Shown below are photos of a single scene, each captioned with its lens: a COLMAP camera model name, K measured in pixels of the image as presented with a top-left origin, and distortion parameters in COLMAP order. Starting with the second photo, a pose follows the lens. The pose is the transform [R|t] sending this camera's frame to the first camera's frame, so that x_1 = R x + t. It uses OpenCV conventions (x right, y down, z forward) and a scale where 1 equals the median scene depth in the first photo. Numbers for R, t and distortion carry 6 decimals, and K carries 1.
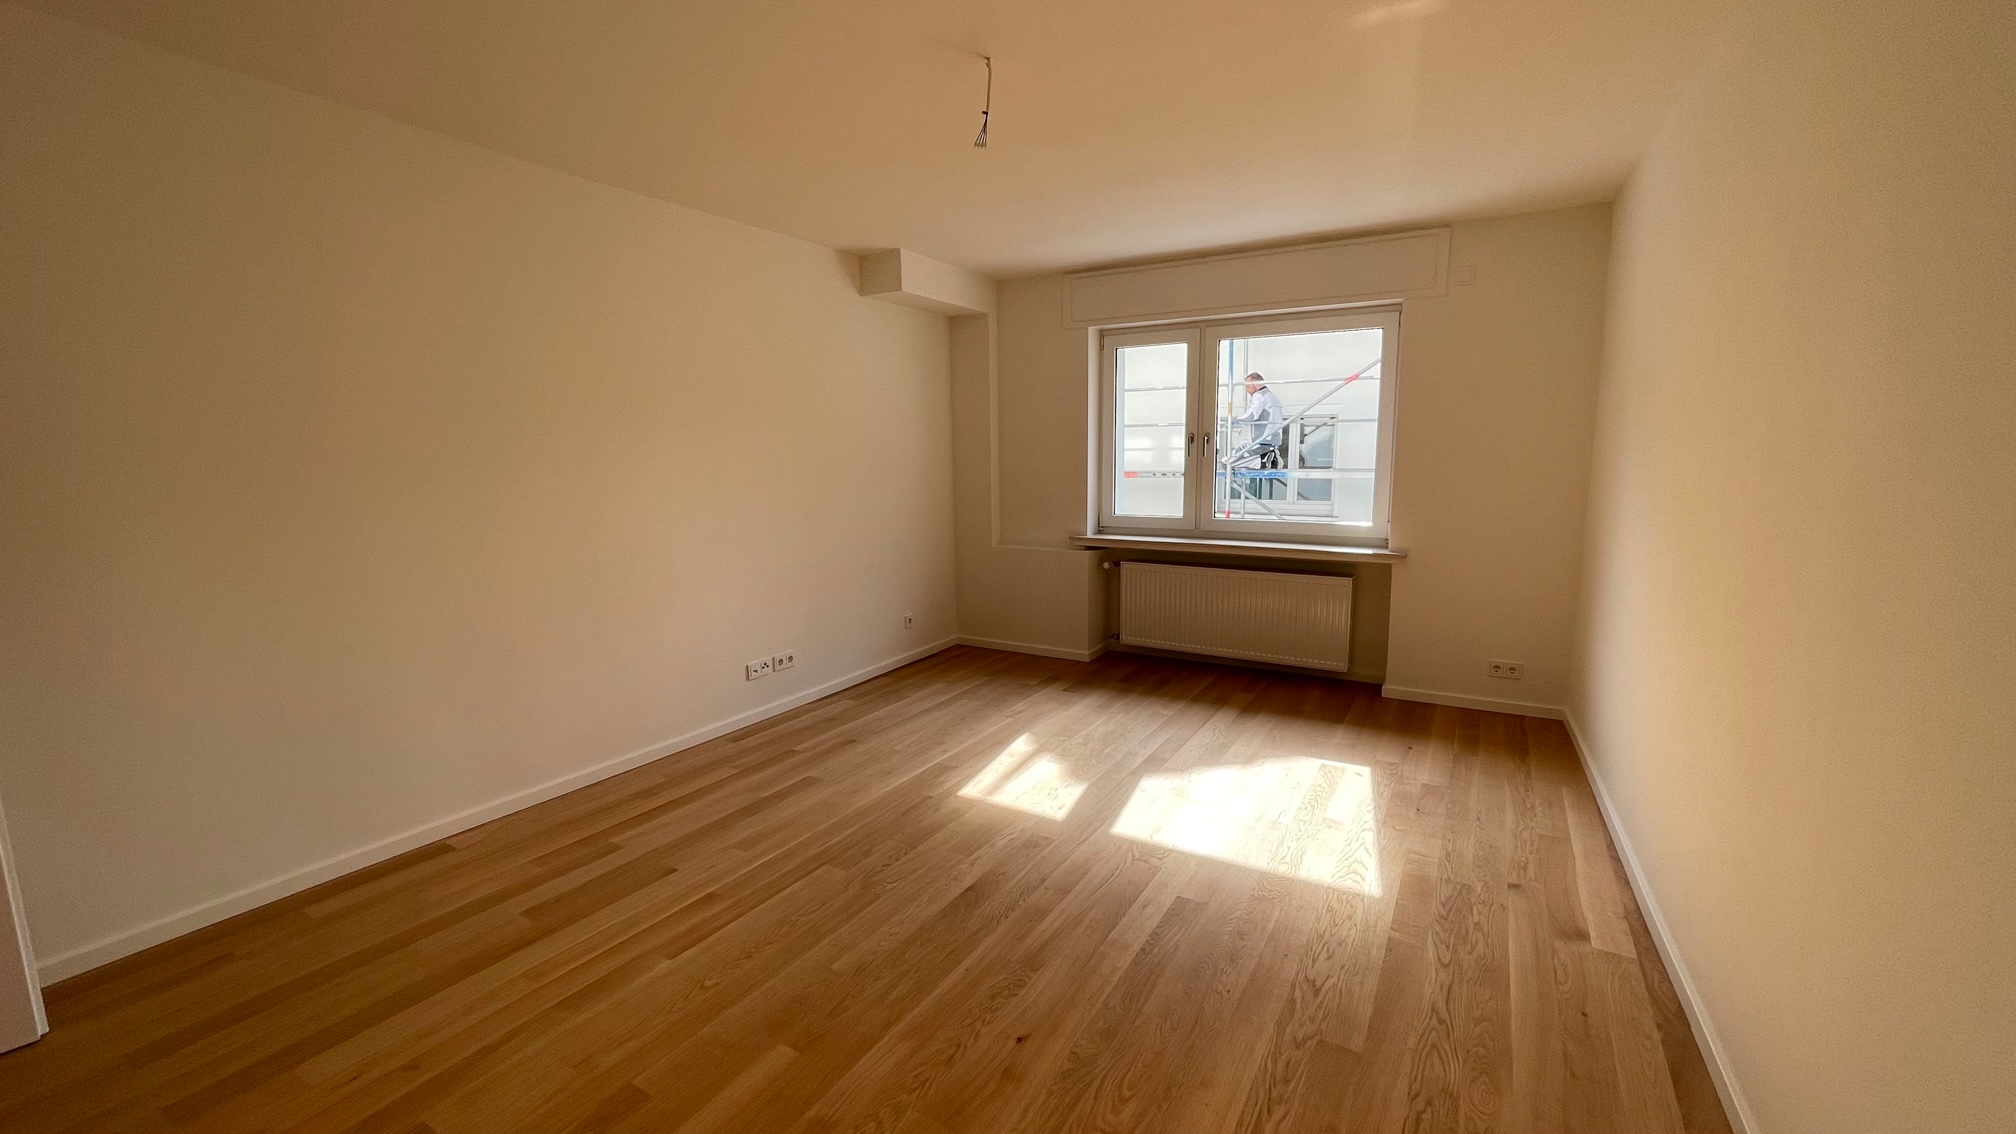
lens RADIAL K [[807.2, 0, 995.0], [0, 807.2, 566.2], [0, 0, 1]] dist [-0.000407, -0.000131]
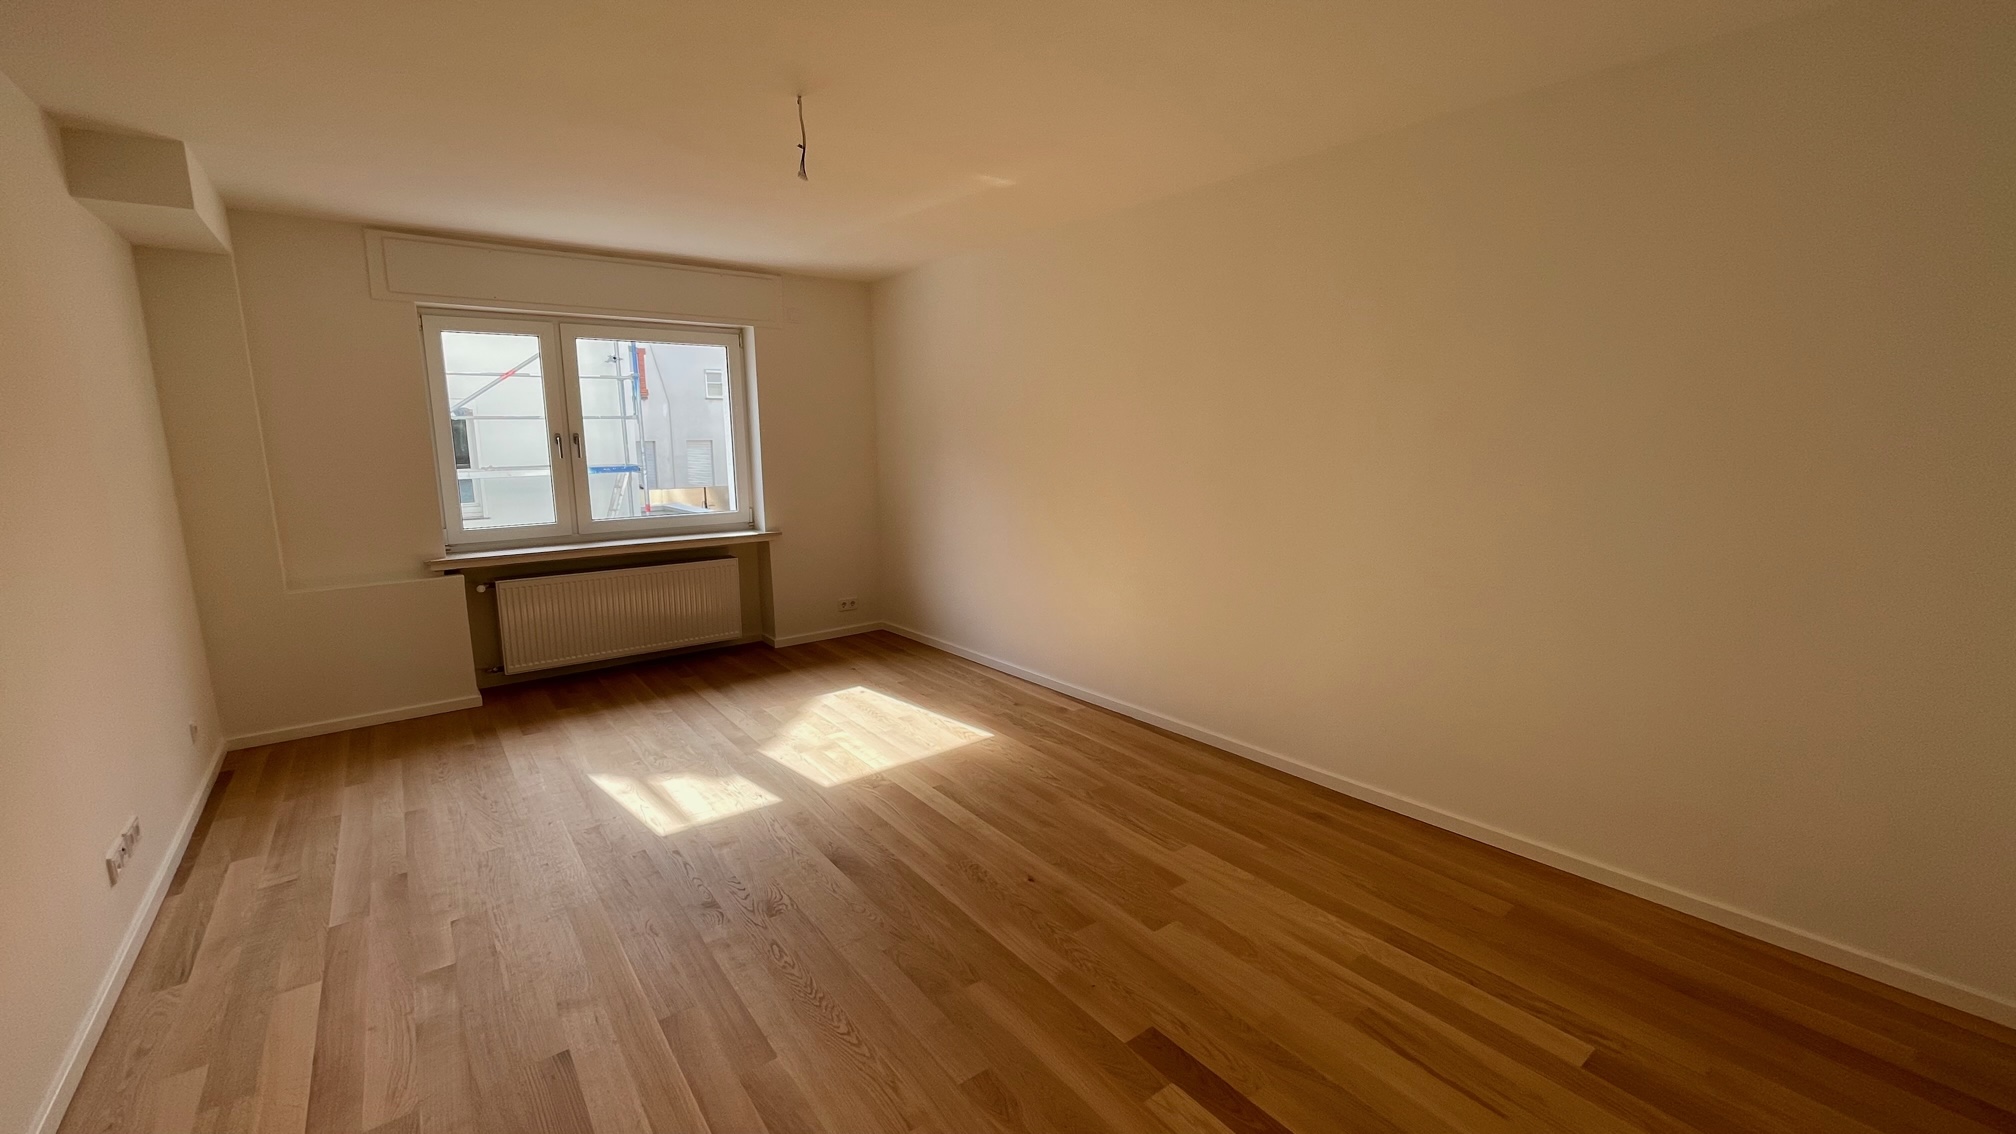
lens RADIAL K [[807.2, 0, 995.0], [0, 807.2, 566.2], [0, 0, 1]] dist [-0.000407, -0.000131]
pose [[0.370293, -0.147145, 0.917187, -0.543120], [0.139499, 0.984986, 0.101702, -0.043912], [-0.918381, 0.090287, 0.385260, 0.215301]]
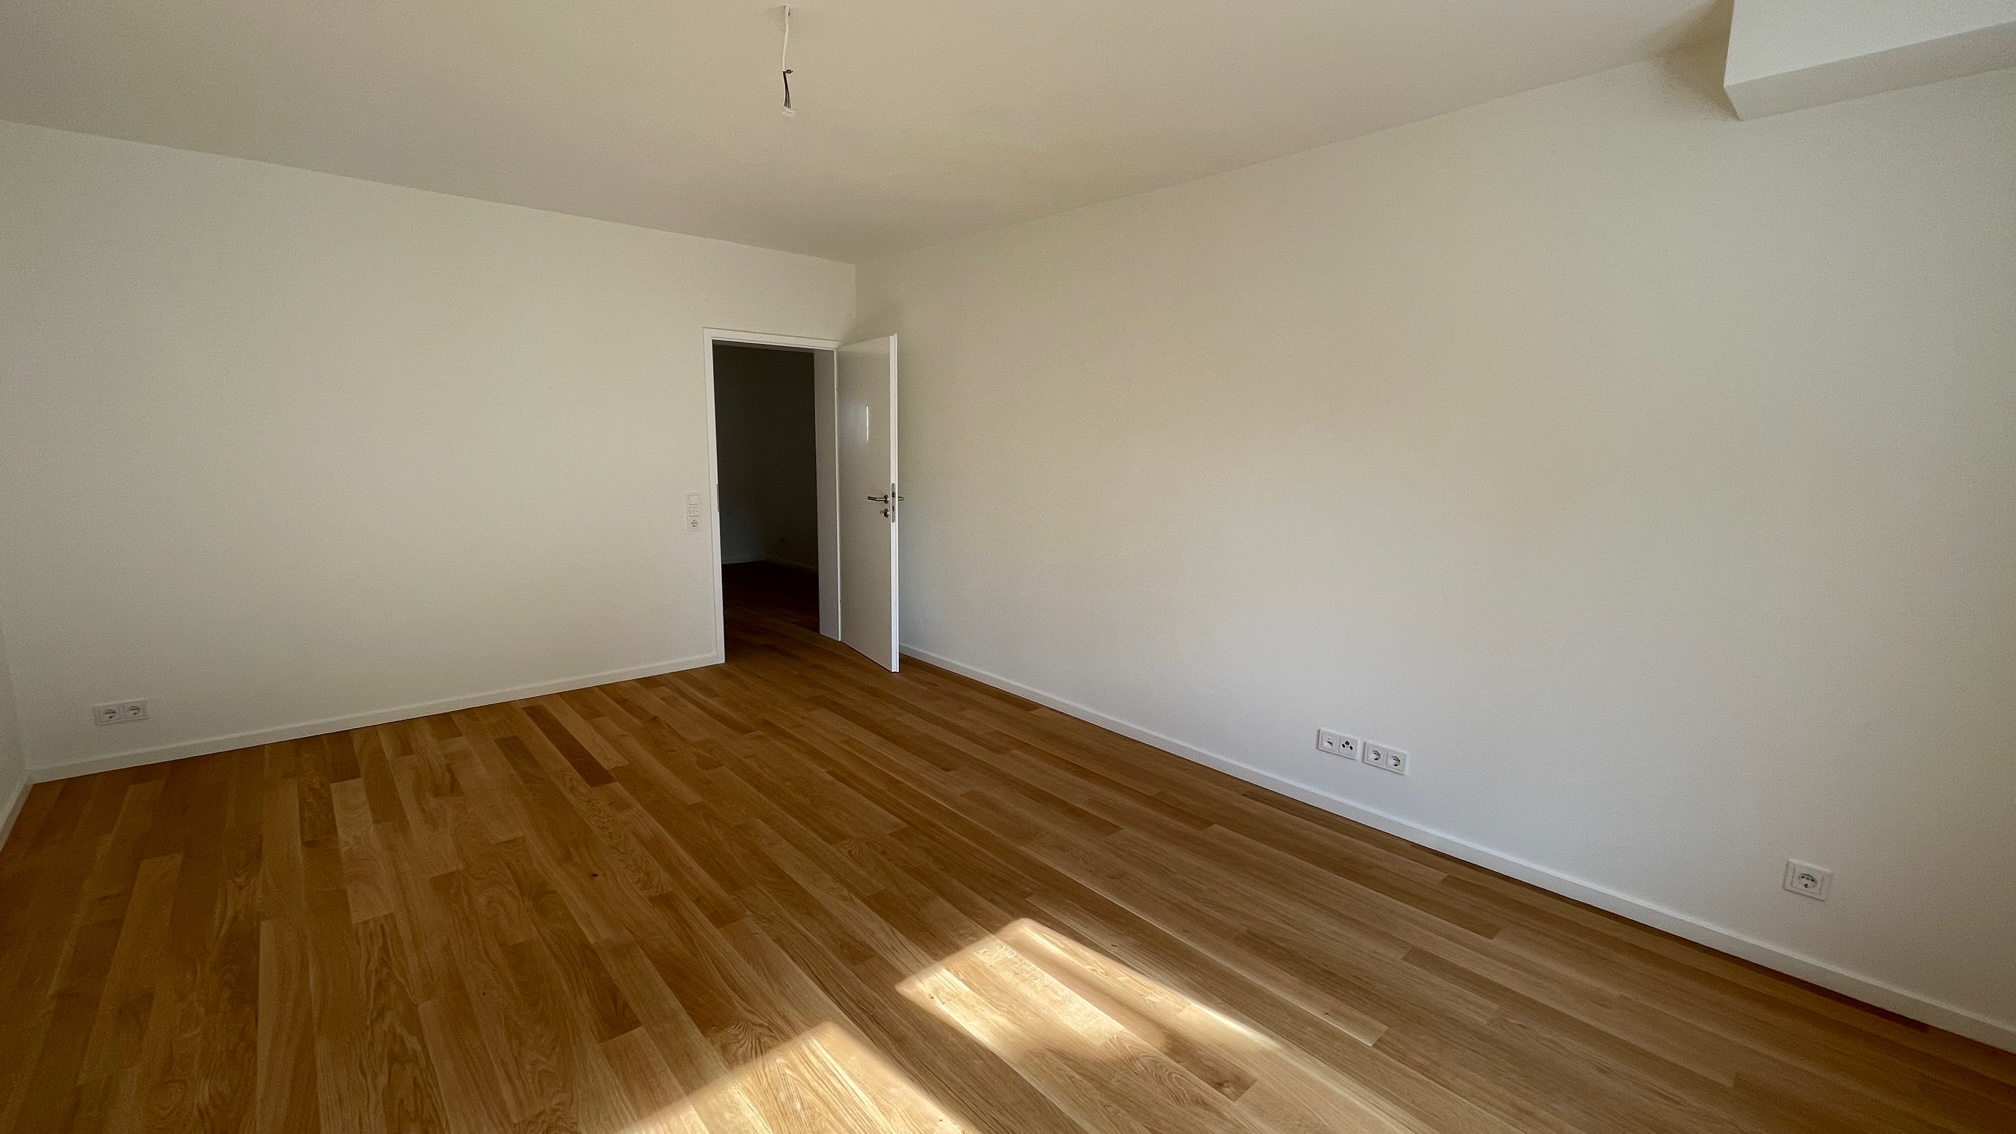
lens RADIAL K [[807.2, 0, 995.0], [0, 807.2, 566.2], [0, 0, 1]] dist [-0.000407, -0.000131]
pose [[-0.292721, 0.155539, -0.943463, 0.469784], [-0.151416, 0.966692, 0.206348, -0.134489], [0.944133, 0.203258, -0.259420, 0.856851]]
